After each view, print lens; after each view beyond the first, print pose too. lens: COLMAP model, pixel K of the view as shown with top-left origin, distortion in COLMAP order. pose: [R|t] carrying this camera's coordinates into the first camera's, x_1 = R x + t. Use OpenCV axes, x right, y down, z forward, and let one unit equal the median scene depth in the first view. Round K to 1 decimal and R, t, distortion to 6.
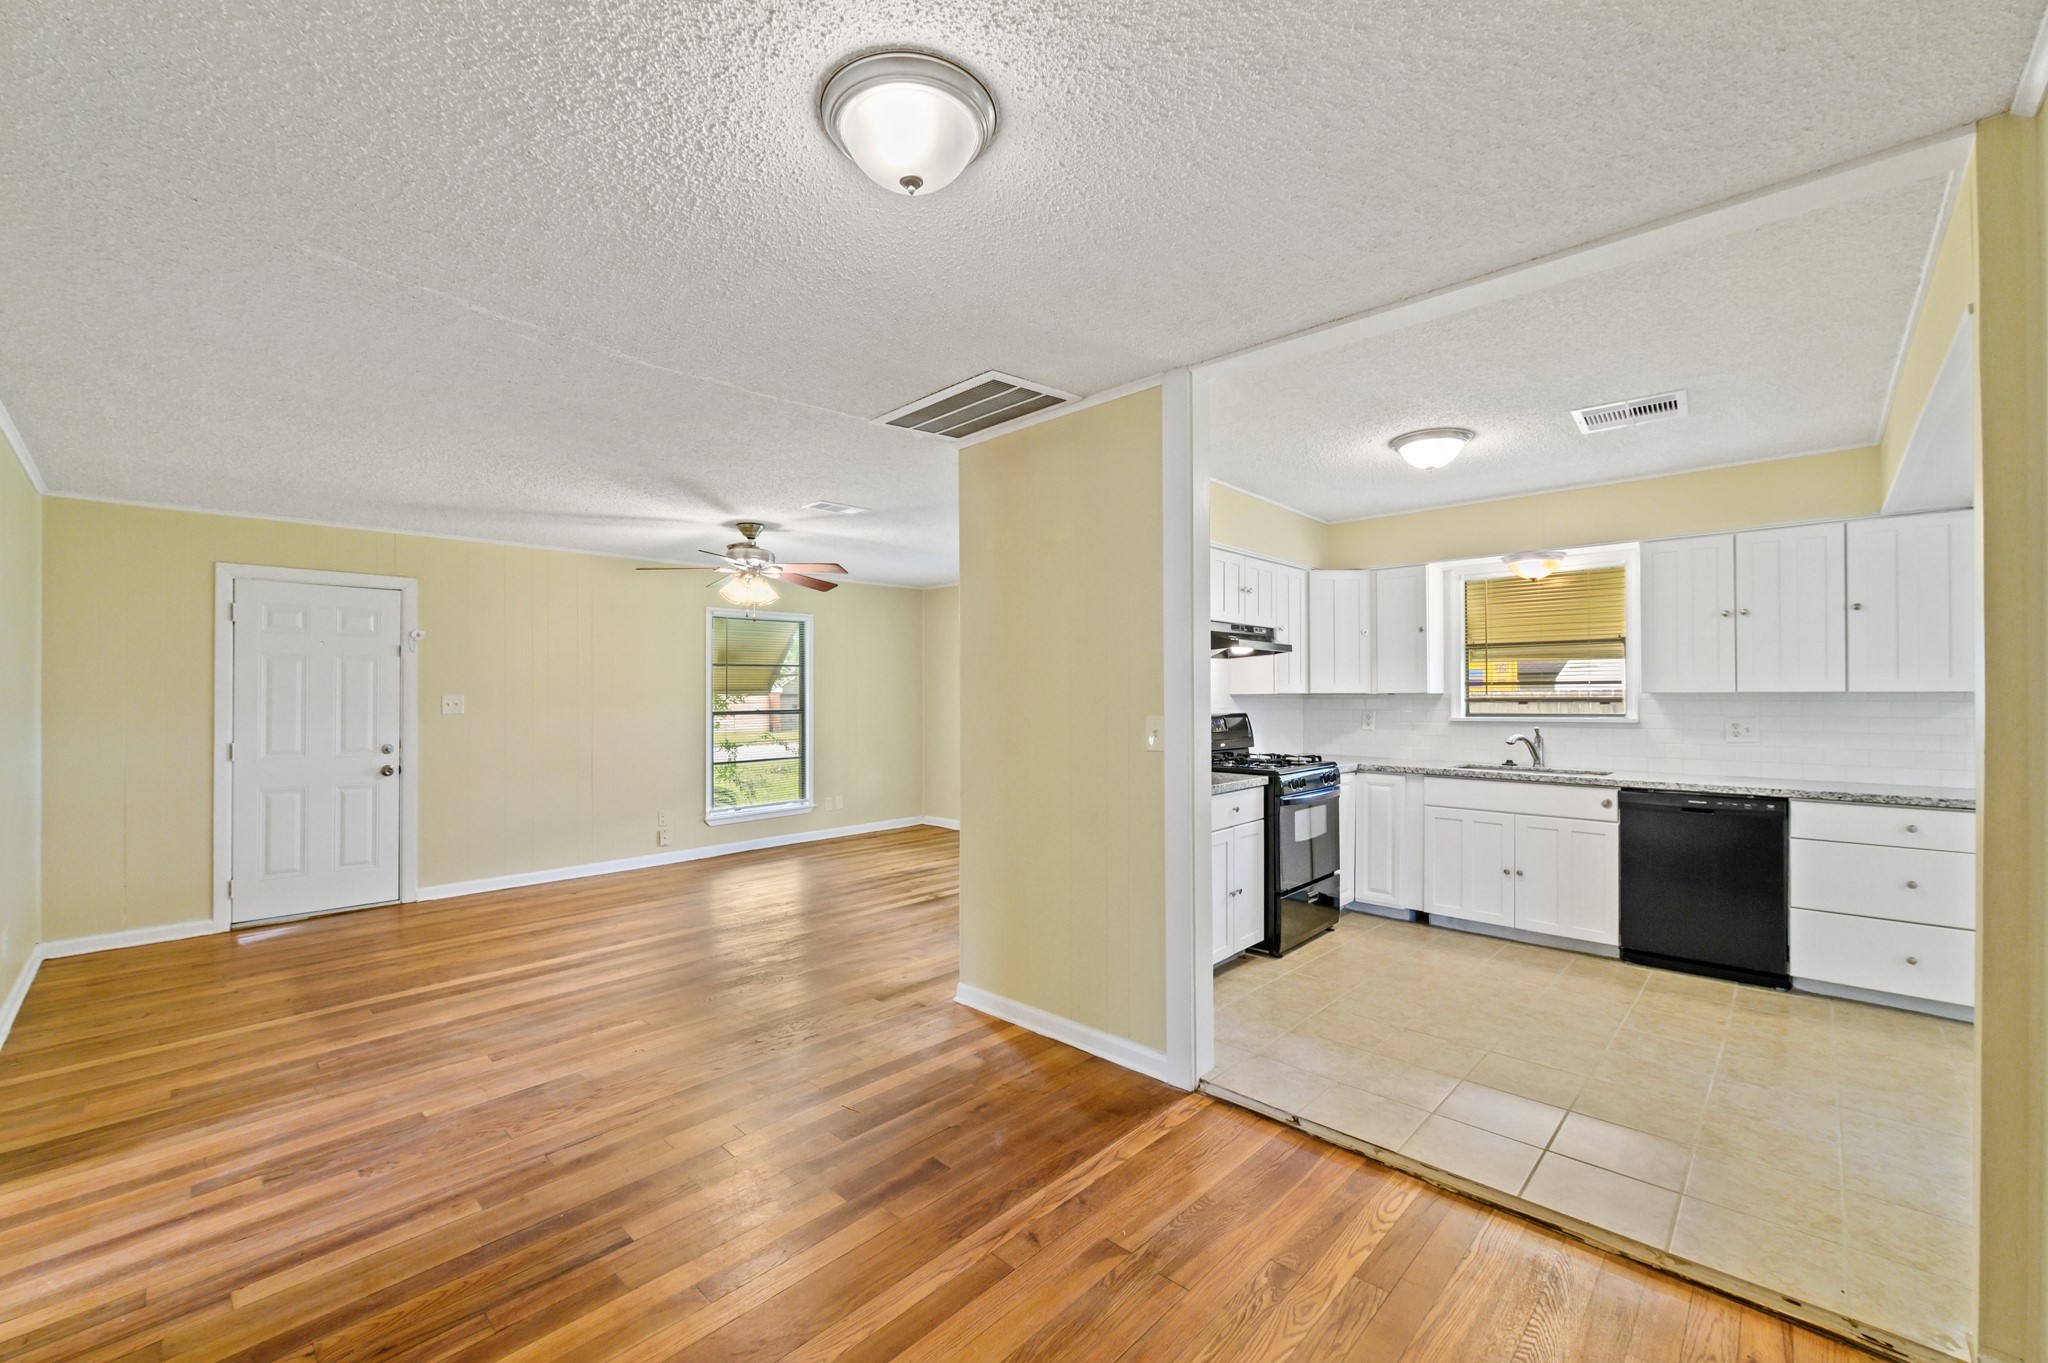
lens RADIAL K [[839.2, 0, 1042.5], [0, 839.2, 691.4], [0, 0, 1]] dist [-0.002361, -0.000105]
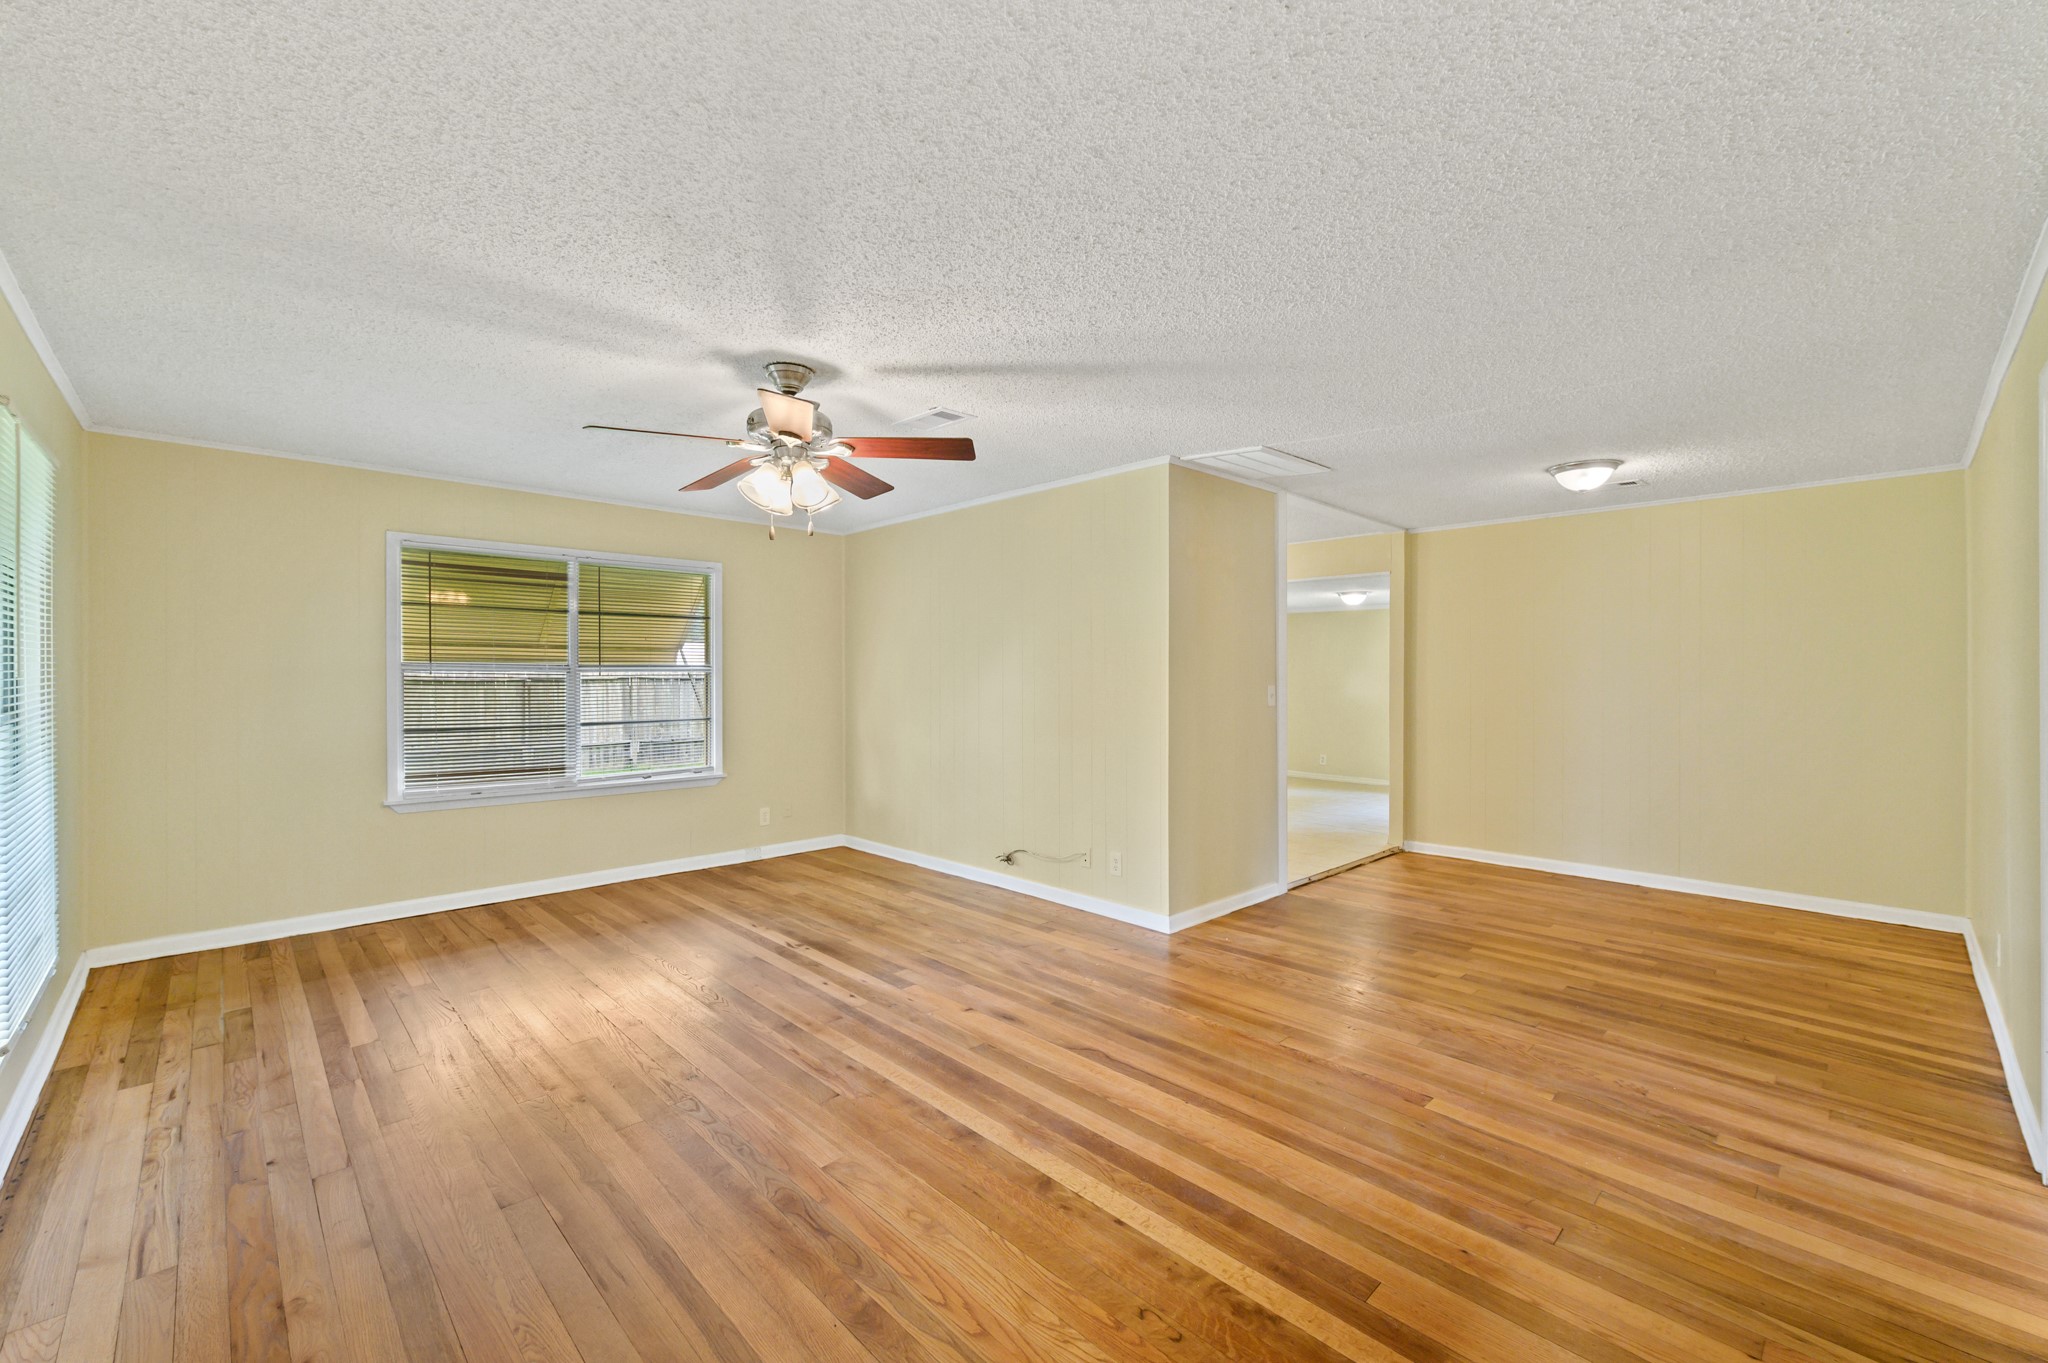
lens RADIAL K [[819.2, 0, 1022.8], [0, 819.2, 676.3], [0, 0, 1]] dist [-0.002668, -0.000310]
pose [[0.055625, -0.000308, 0.998452, -1.788998], [-0.001677, 0.999999, 0.000402, 0.009967], [-0.998450, -0.001697, 0.055624, 1.620210]]
